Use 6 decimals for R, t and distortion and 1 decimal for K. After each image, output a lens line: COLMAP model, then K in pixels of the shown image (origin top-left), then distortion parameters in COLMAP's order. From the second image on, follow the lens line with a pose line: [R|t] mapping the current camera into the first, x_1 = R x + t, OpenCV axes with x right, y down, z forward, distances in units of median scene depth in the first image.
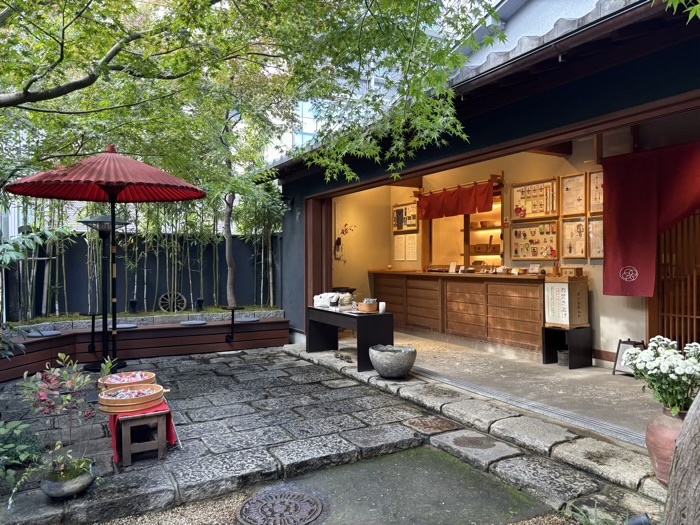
lens RADIAL K [[524.1, 0, 362.9], [0, 524.1, 265.6], [0, 0, 1]] dist [0.064877, -0.071378]
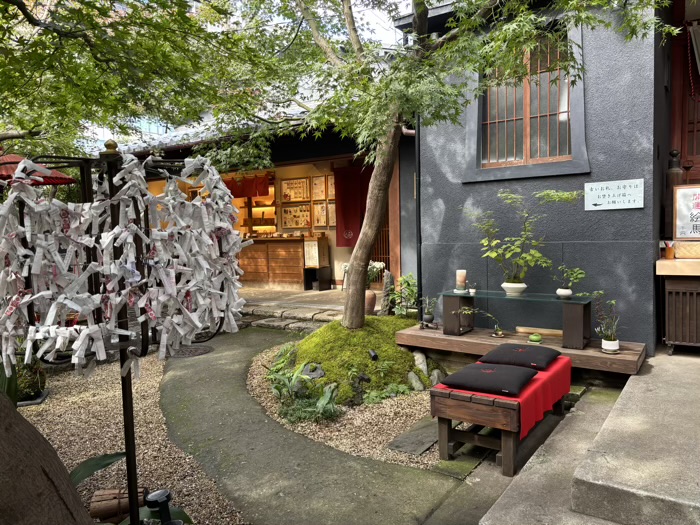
lens RADIAL K [[524.1, 0, 350.8], [0, 524.1, 262.7], [0, 0, 1]] dist [0.064877, -0.071378]
pose [[0.903259, -0.041920, 0.427043, -0.218793], [0.021993, 0.998431, 0.051490, 0.016819], [-0.428531, -0.037117, 0.902764, -0.525217]]
